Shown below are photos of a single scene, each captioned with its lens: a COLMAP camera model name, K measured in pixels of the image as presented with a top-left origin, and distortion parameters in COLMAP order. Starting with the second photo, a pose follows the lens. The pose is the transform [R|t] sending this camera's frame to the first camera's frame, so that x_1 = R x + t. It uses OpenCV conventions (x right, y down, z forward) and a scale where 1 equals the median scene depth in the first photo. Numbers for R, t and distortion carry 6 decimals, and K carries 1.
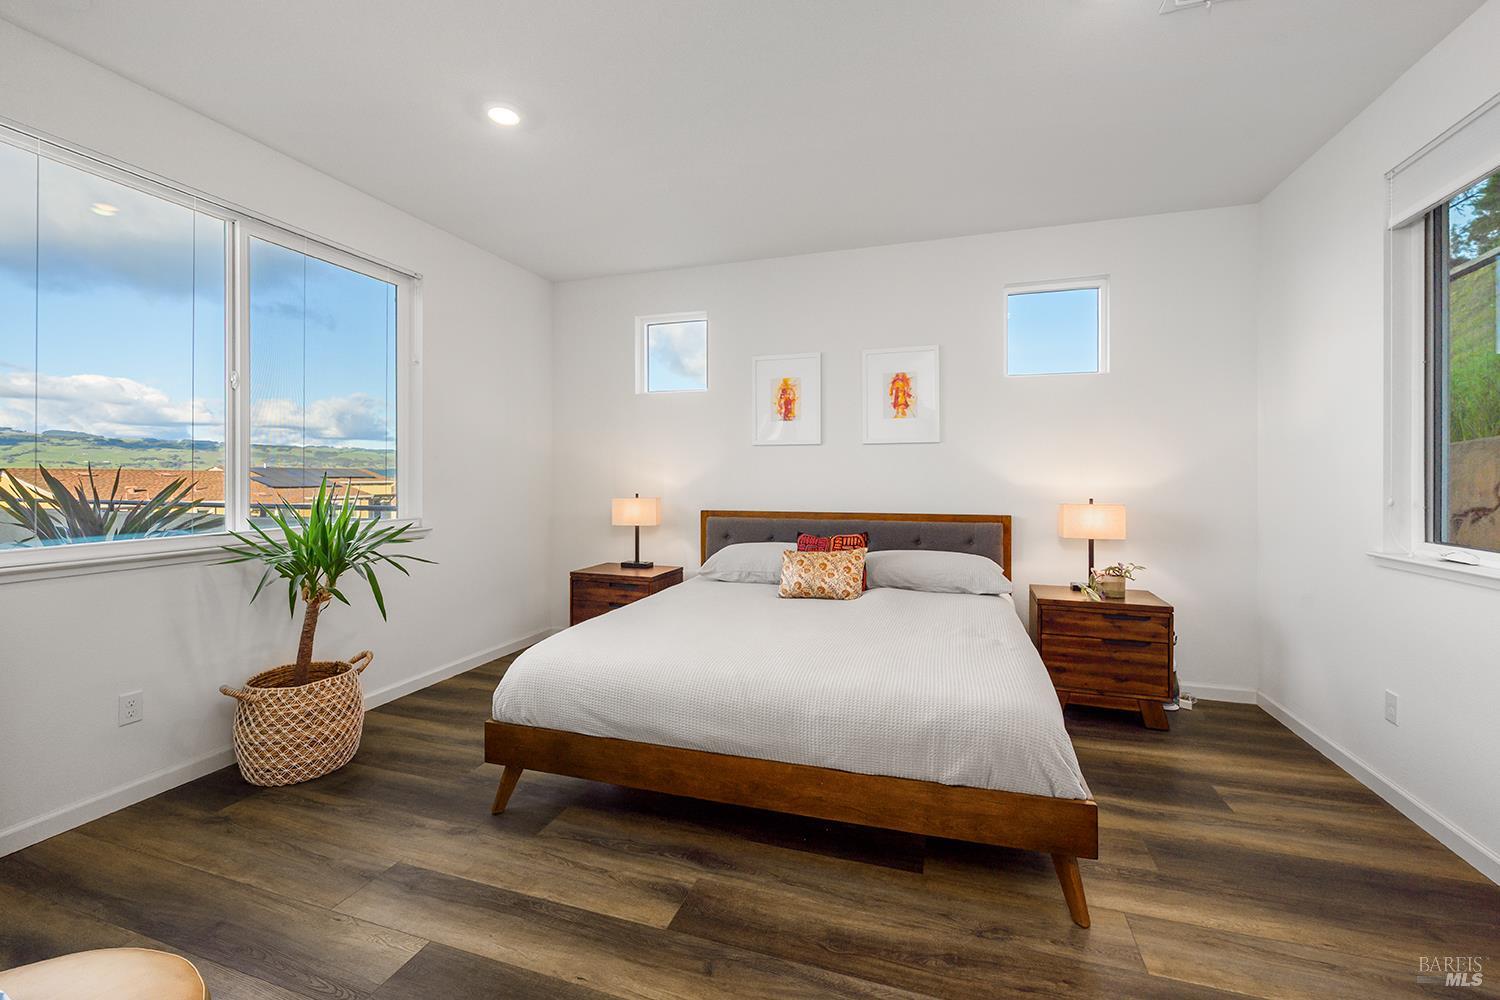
lens RADIAL K [[604.7, 0, 751.9], [0, 604.7, 478.3], [0, 0, 1]] dist [-0.000197, 0.000087]
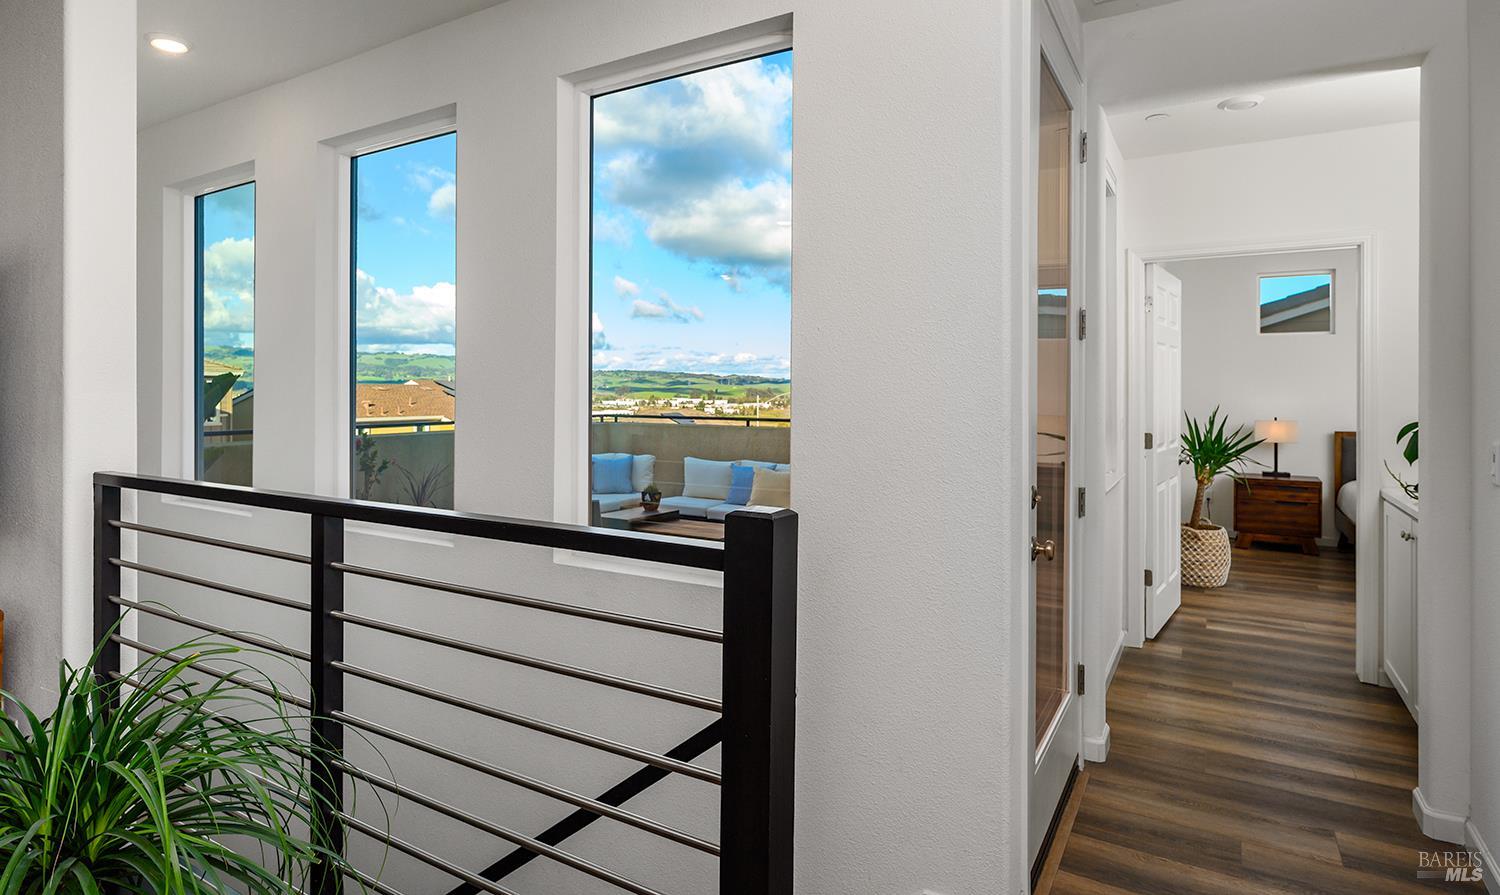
lens RADIAL K [[789.6, 0, 745.7], [0, 789.6, 389.1], [0, 0, 1]] dist [0.013775, 0.000059]
pose [[0.975409, 0.003796, -0.220372, -1.180446], [-0.004149, 0.999991, -0.001139, -0.036554], [0.220365, 0.002025, 0.975415, -1.127678]]
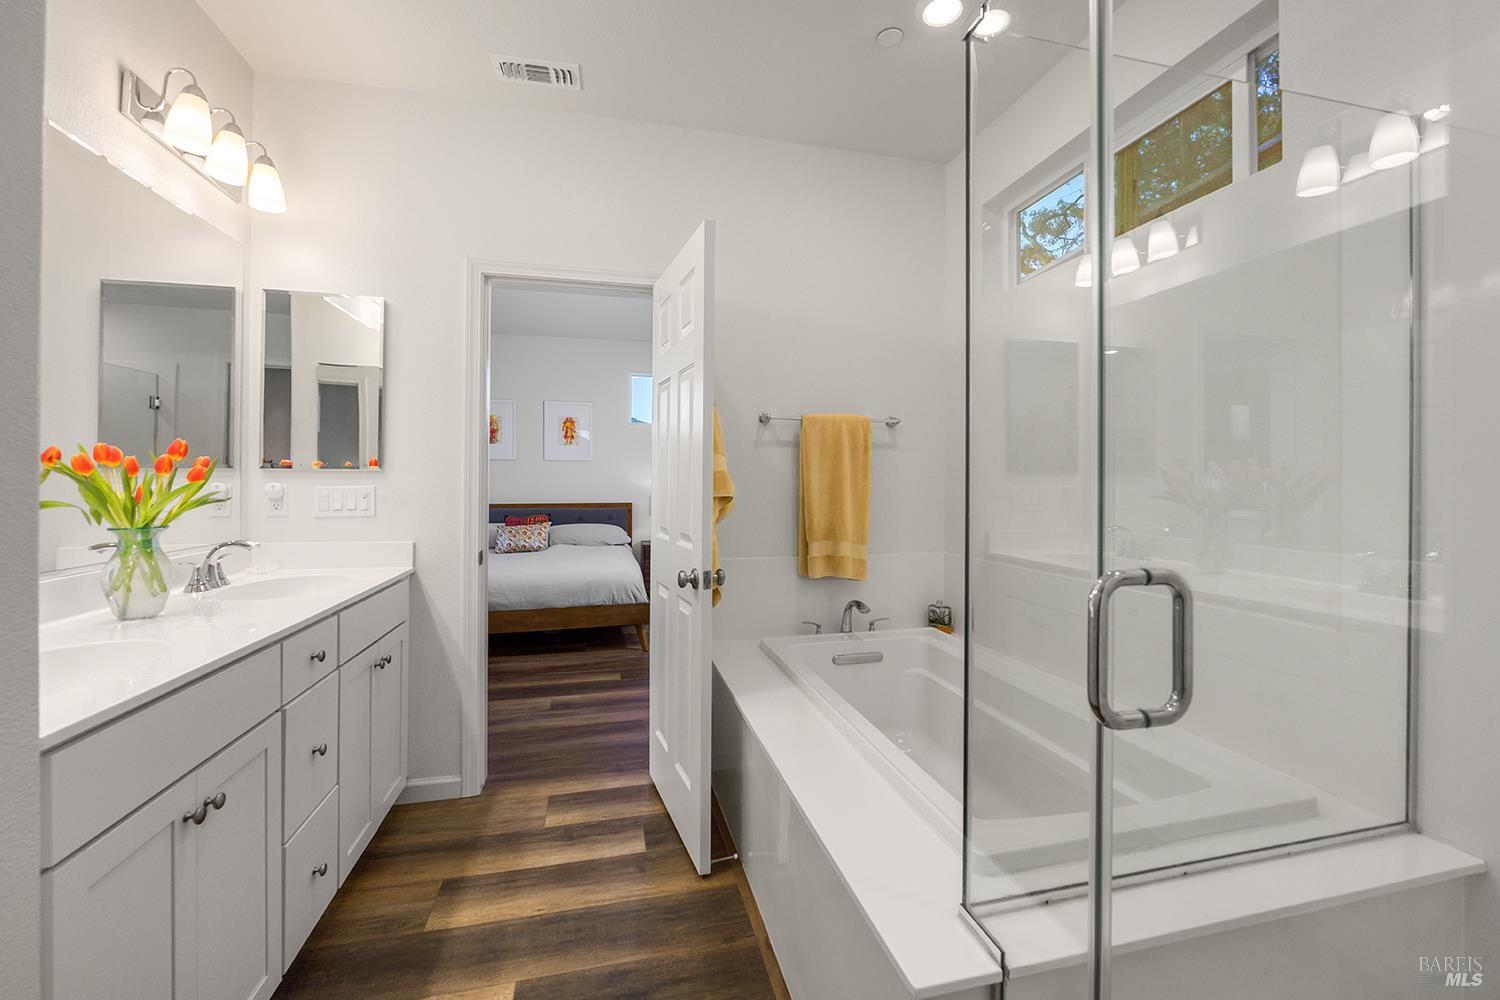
lens RADIAL K [[598.8, 0, 749.5], [0, 598.8, 487.8], [0, 0, 1]] dist [-0.001294, -0.000104]
pose [[0.845515, 0.003996, 0.533936, -0.241309], [-0.006474, 0.999975, 0.002768, 0.009354], [-0.533912, -0.005797, 0.845520, -0.740622]]
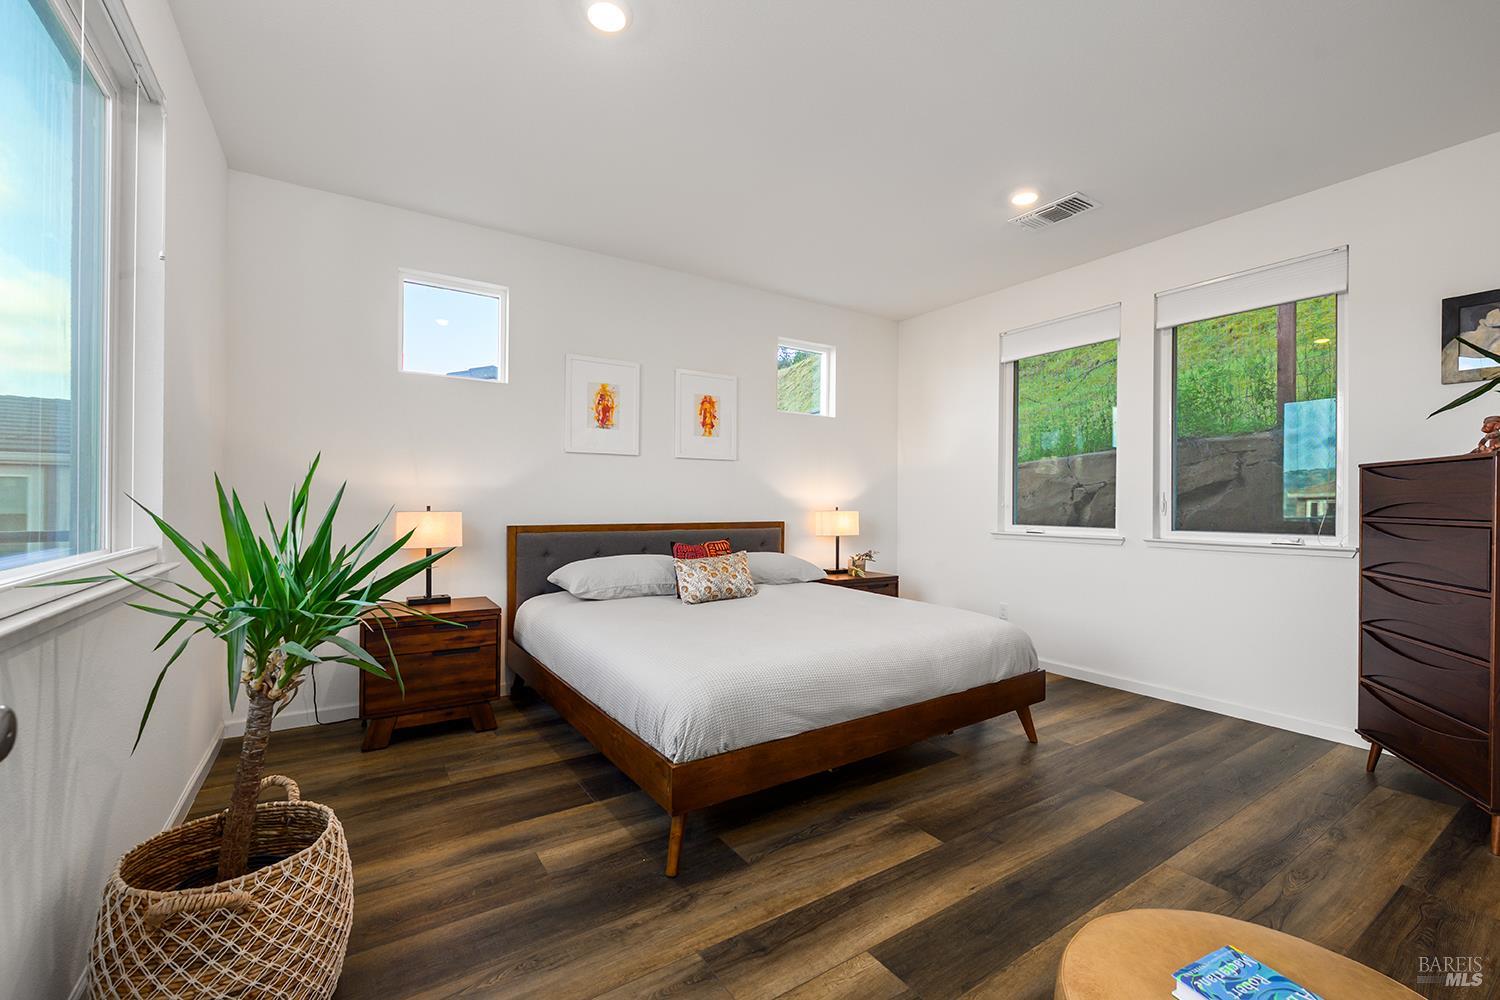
lens RADIAL K [[627.1, 0, 750.0], [0, 627.1, 500.0], [0, 0, 1]] dist [-0.001799, -0.000130]
pose [[0.627951, 0.006494, 0.778226, -0.713278], [-0.004400, 0.999979, -0.004794, 0.026262], [-0.778241, -0.000413, 0.627966, 0.257811]]
